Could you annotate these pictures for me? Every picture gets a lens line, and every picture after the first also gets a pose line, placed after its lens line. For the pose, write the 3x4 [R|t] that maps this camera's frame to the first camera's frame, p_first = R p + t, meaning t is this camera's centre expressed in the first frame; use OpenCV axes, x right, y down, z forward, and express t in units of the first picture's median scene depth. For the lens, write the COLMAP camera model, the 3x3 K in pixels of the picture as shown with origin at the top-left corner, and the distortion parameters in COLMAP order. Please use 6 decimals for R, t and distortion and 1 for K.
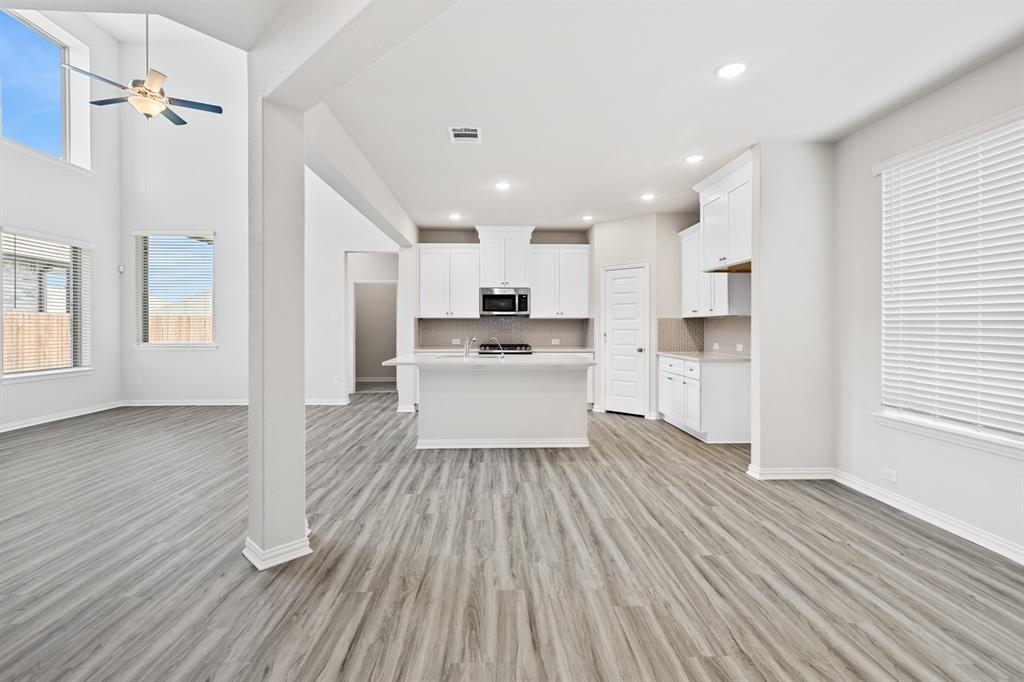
lens RADIAL K [[468.4, 0, 507.8], [0, 468.4, 332.6], [0, 0, 1]] dist [-0.000584, -0.000087]
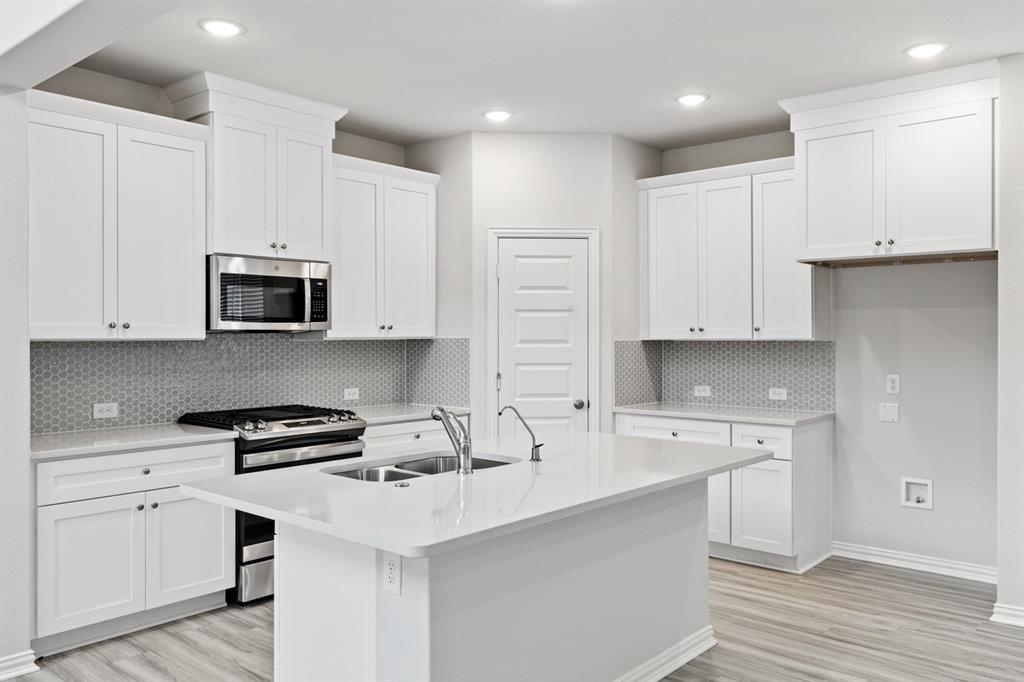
lens RADIAL K [[783.4, 0, 508.9], [0, 783.4, 340.8], [0, 0, 1]] dist [-0.008789, -0.003459]
pose [[0.681753, -0.005123, 0.731565, -0.336060], [0.010852, 0.999936, -0.003110, -0.026039], [-0.731502, 0.010059, 0.681765, 0.442113]]
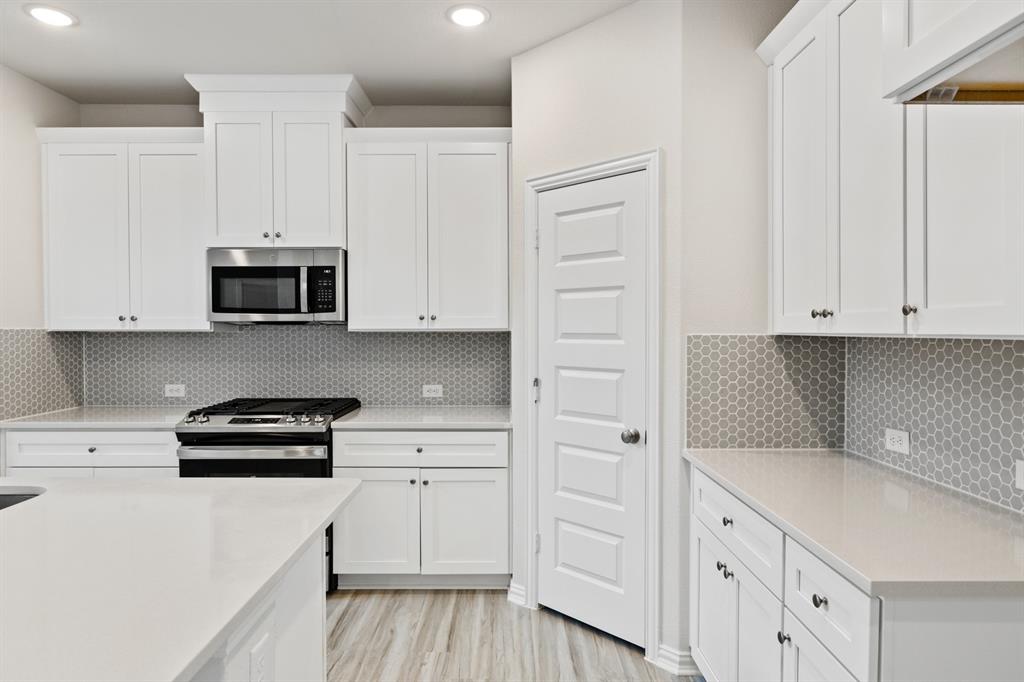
lens RADIAL K [[609.4, 0, 511.9], [0, 609.4, 335.8], [0, 0, 1]] dist [-0.005550, 0.000276]
pose [[0.999394, -0.000167, -0.034809, 0.195408], [0.000155, 1.000000, -0.000357, -0.027119], [0.034809, 0.000352, 0.999394, 0.534589]]
